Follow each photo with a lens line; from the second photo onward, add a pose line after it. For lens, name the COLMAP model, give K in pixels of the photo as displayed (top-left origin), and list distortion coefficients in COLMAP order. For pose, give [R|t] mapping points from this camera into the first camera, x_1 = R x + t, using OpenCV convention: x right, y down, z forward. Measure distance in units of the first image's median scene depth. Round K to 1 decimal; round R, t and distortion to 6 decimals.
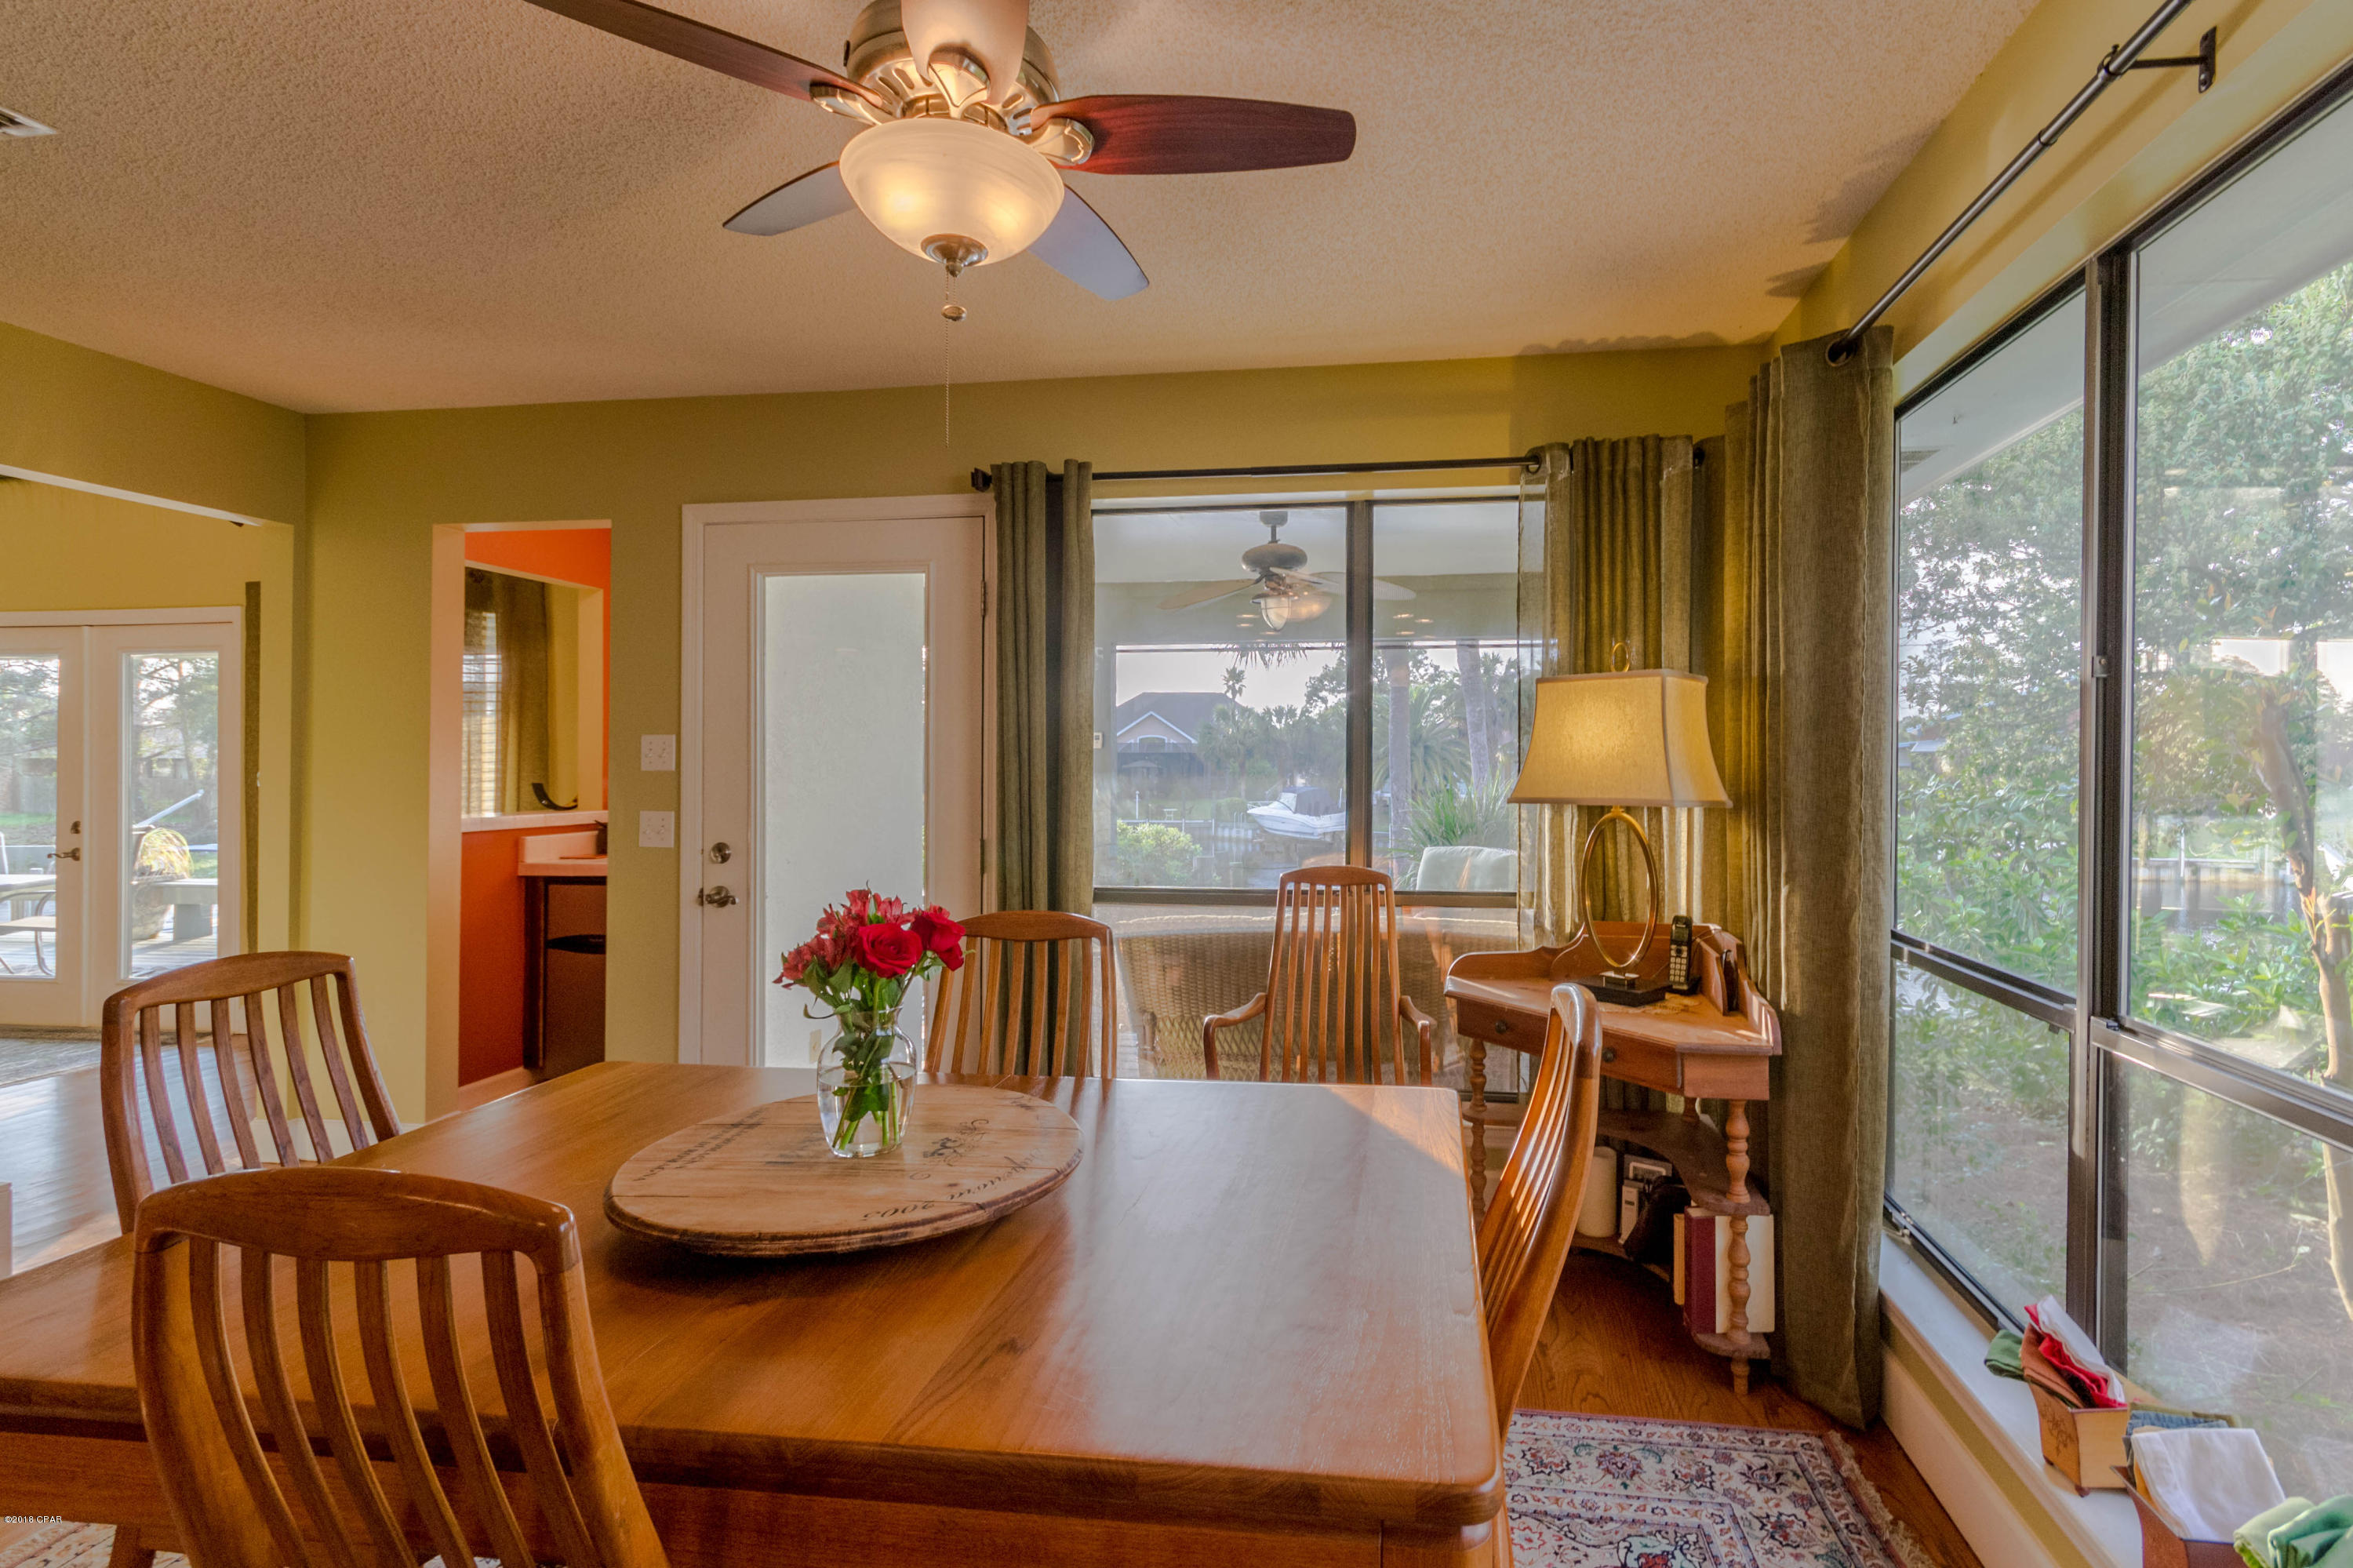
lens RADIAL K [[1120.5, 0, 1210.7], [0, 1120.5, 770.1], [0, 0, 1]] dist [0.000414, -0.000138]
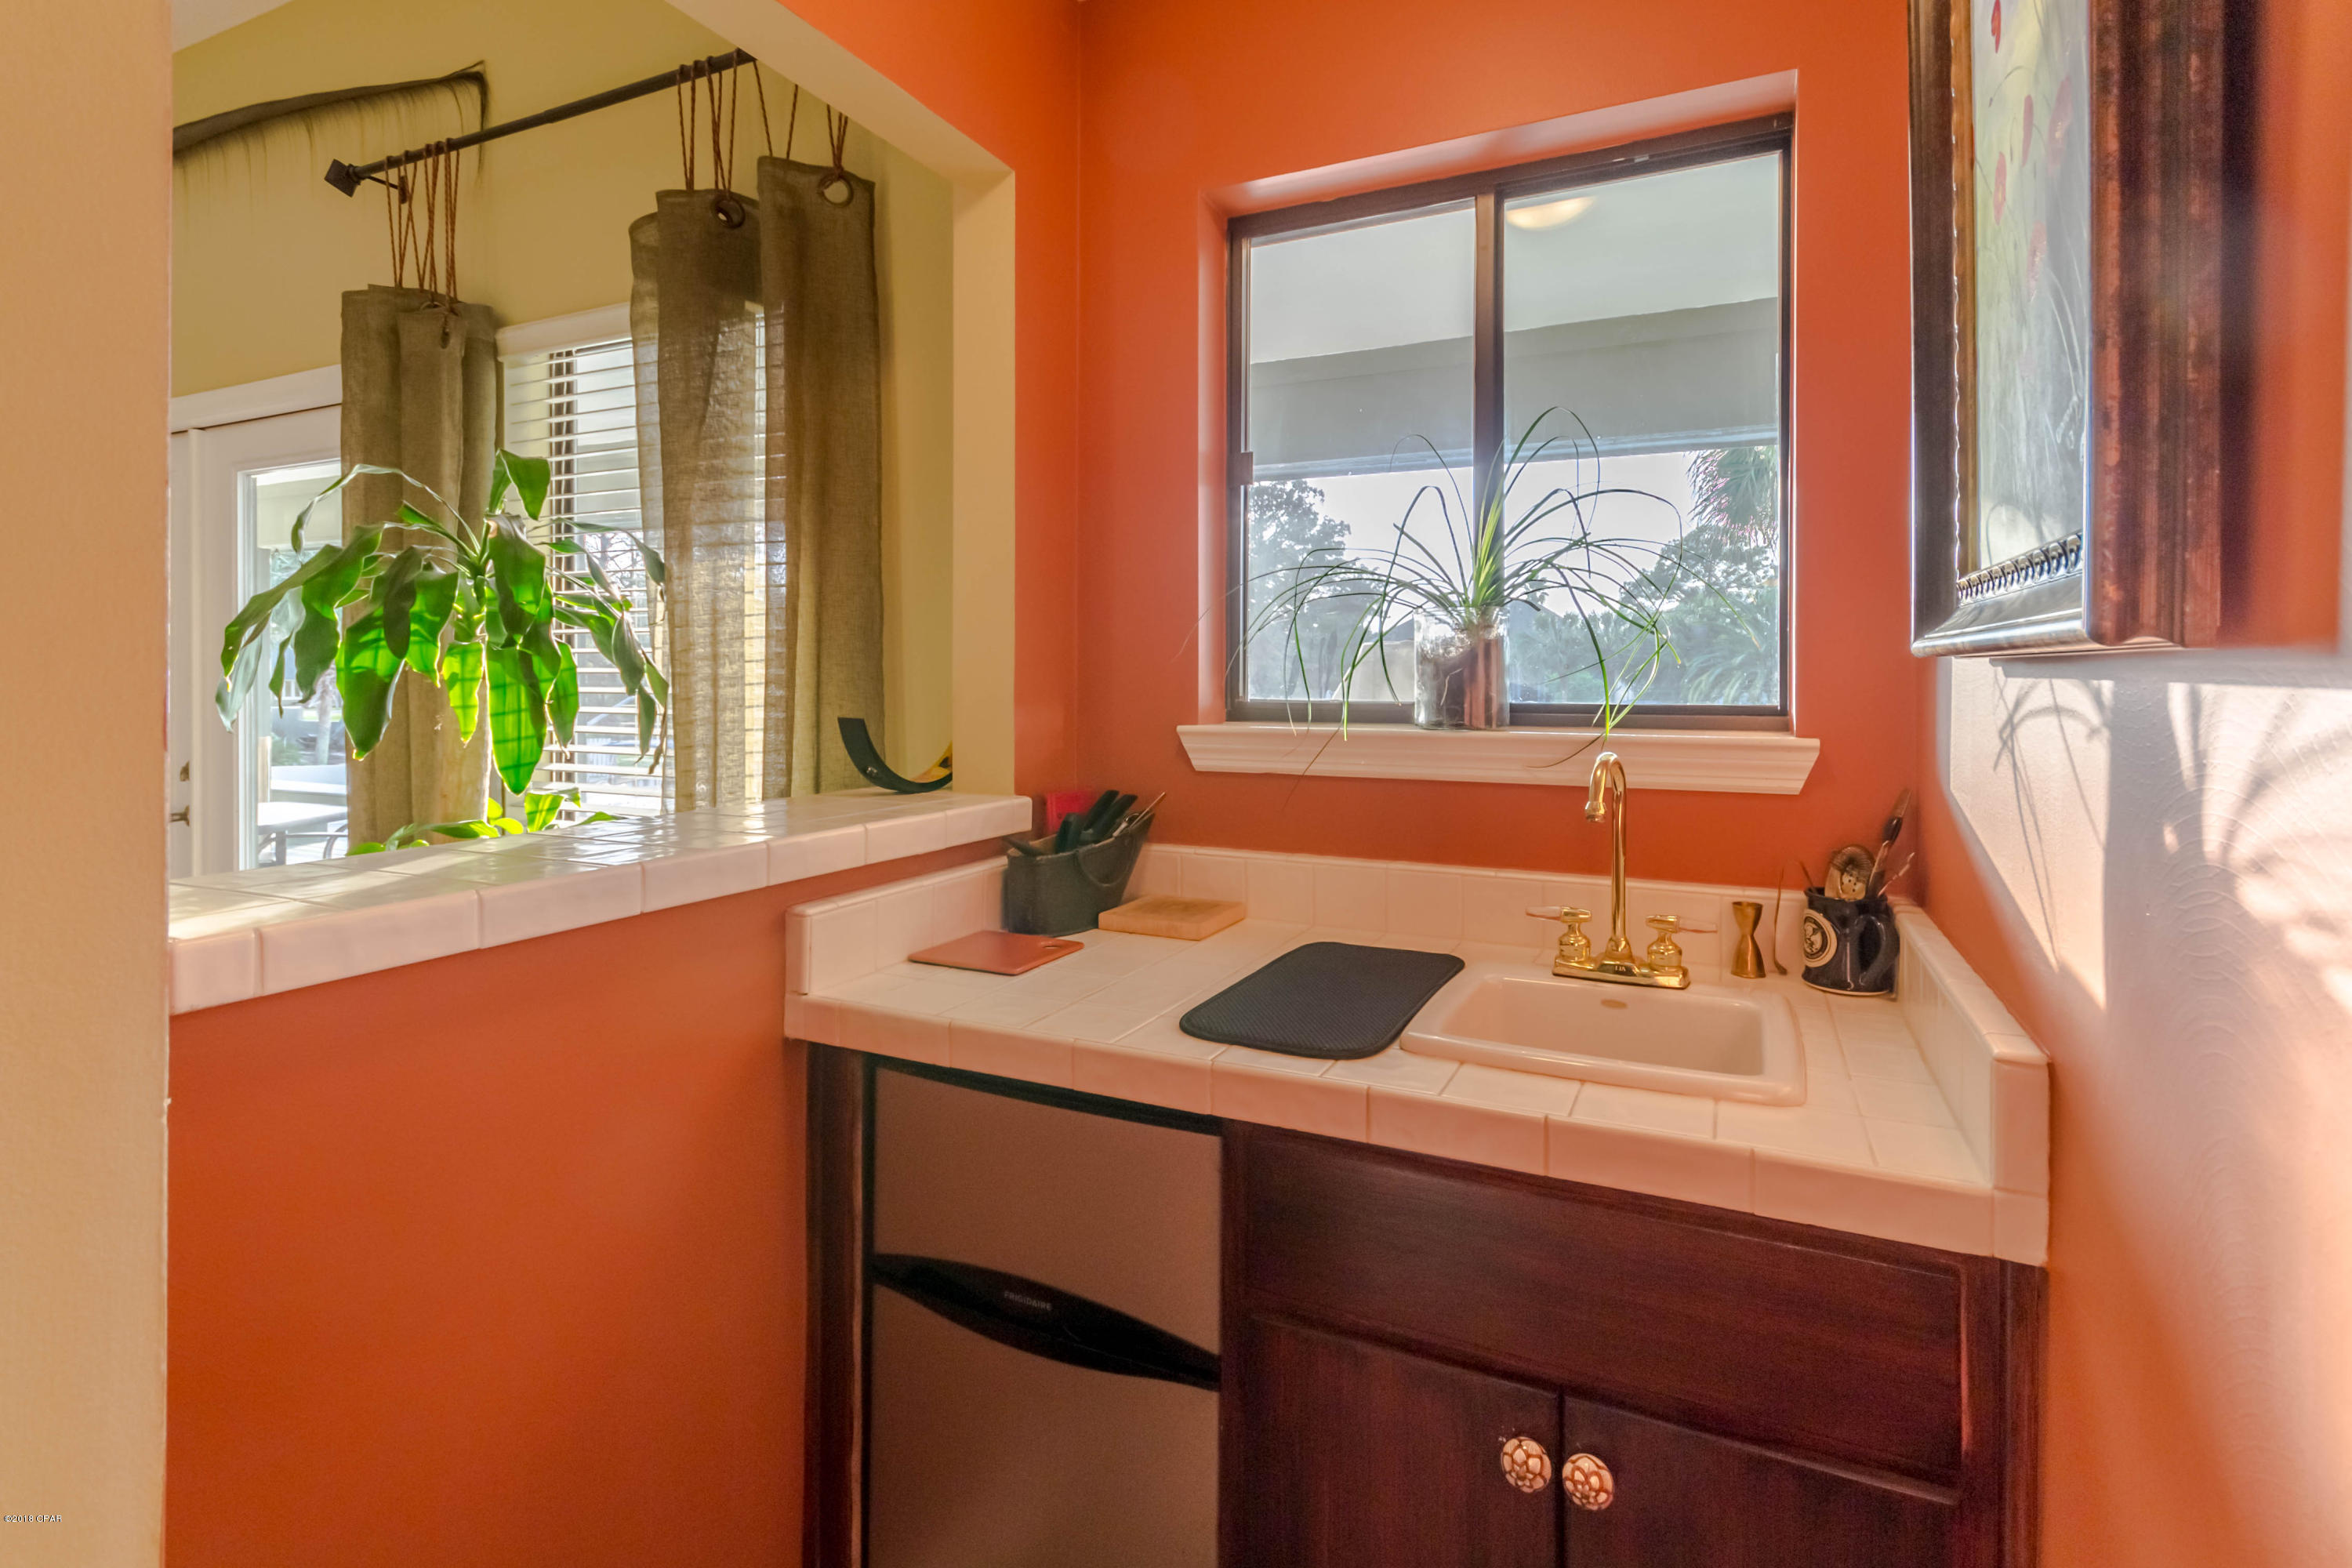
lens RADIAL K [[1087.6, 0, 1168.8], [0, 1087.6, 695.2], [0, 0, 1]] dist [0.005691, 0.000283]
pose [[0.960202, 0.007724, -0.279199, -0.403047], [-0.003051, 0.999848, 0.017170, -0.001937], [0.279289, -0.015635, 0.960080, 0.688164]]
